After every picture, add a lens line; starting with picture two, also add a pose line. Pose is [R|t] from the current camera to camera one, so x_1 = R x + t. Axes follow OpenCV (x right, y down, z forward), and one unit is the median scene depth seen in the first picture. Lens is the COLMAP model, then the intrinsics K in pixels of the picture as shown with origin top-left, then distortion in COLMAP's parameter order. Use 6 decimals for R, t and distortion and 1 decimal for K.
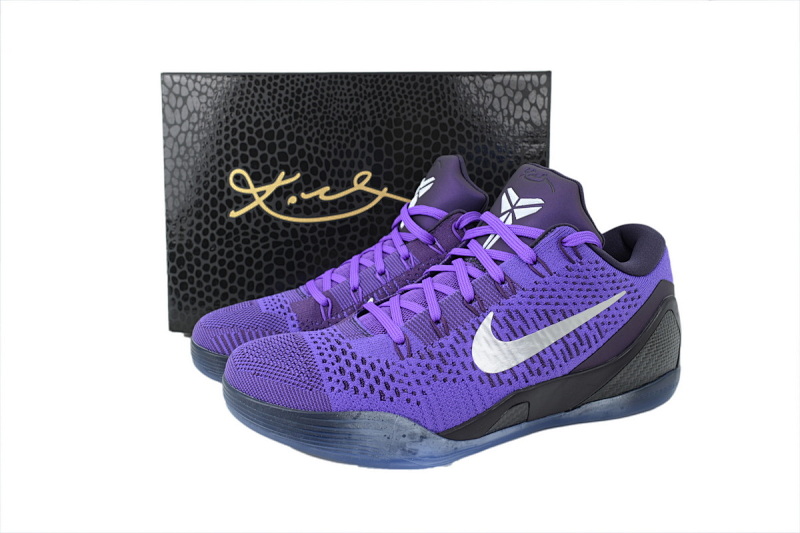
lens RADIAL K [[641.2, 0, 402.1], [0, 641.2, 266.2], [0, 0, 1]] dist [0.045225, -0.001755]
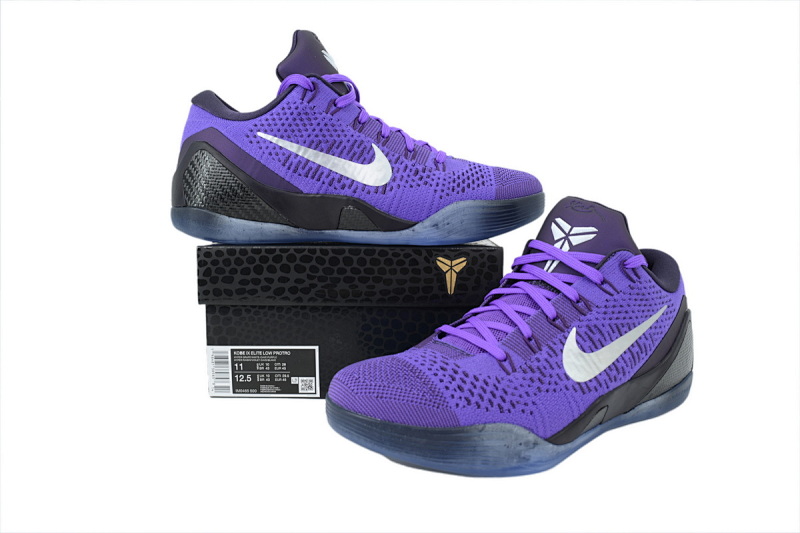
lens RADIAL K [[641.2, 0, 398.5], [0, 641.2, 268.0], [0, 0, 1]] dist [0.045225, -0.001755]
pose [[0.972190, -0.024805, 0.232878, -0.420620], [0.035212, 0.998553, -0.040636, 0.001660], [-0.231533, 0.047706, 0.971657, -0.030553]]
